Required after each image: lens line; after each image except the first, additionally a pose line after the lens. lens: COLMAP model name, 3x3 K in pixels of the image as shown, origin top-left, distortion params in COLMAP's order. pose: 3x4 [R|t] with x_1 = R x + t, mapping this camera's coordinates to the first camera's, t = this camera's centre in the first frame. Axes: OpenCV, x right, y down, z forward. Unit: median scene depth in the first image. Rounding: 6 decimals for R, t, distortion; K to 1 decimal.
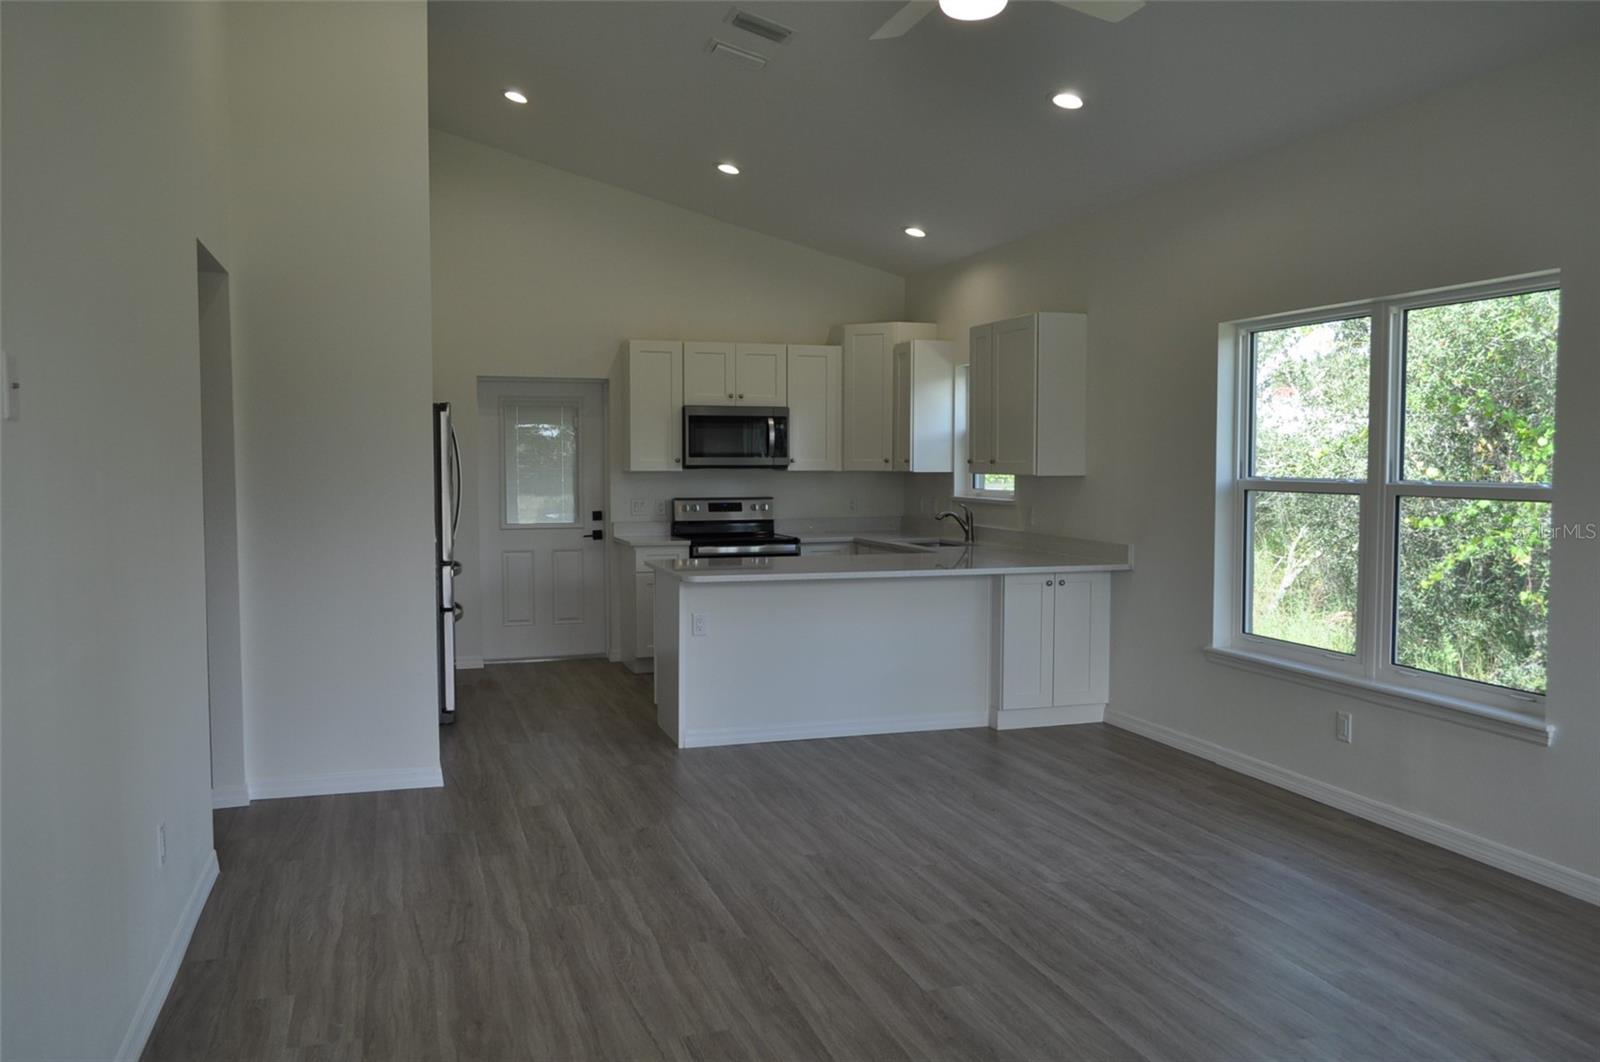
lens RADIAL K [[1260.5, 0, 758.4], [0, 1260.5, 525.2], [0, 0, 1]] dist [0.027165, -0.010560]
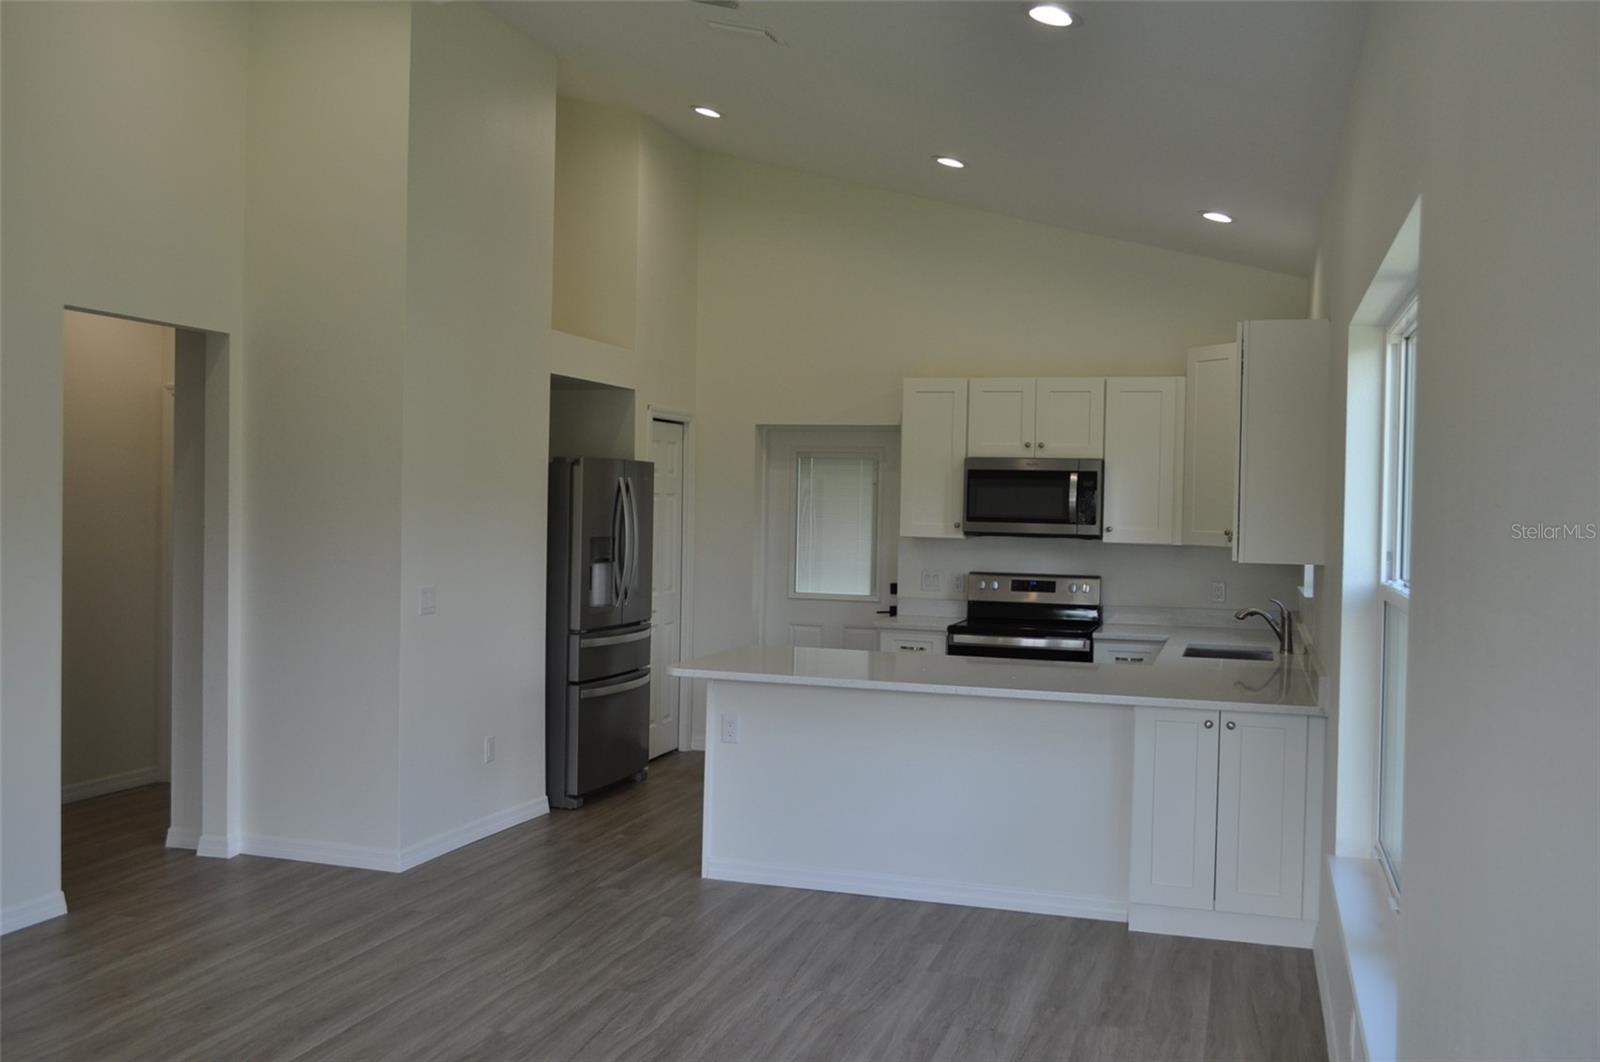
lens RADIAL K [[1423.7, 0, 792.1], [0, 1423.7, 527.9], [0, 0, 1]] dist [-0.001932, -0.003955]
pose [[0.814994, 0.026565, -0.578860, 0.377054], [-0.049871, 0.998458, -0.024393, -0.022214], [0.577320, 0.048749, 0.815062, 0.197731]]
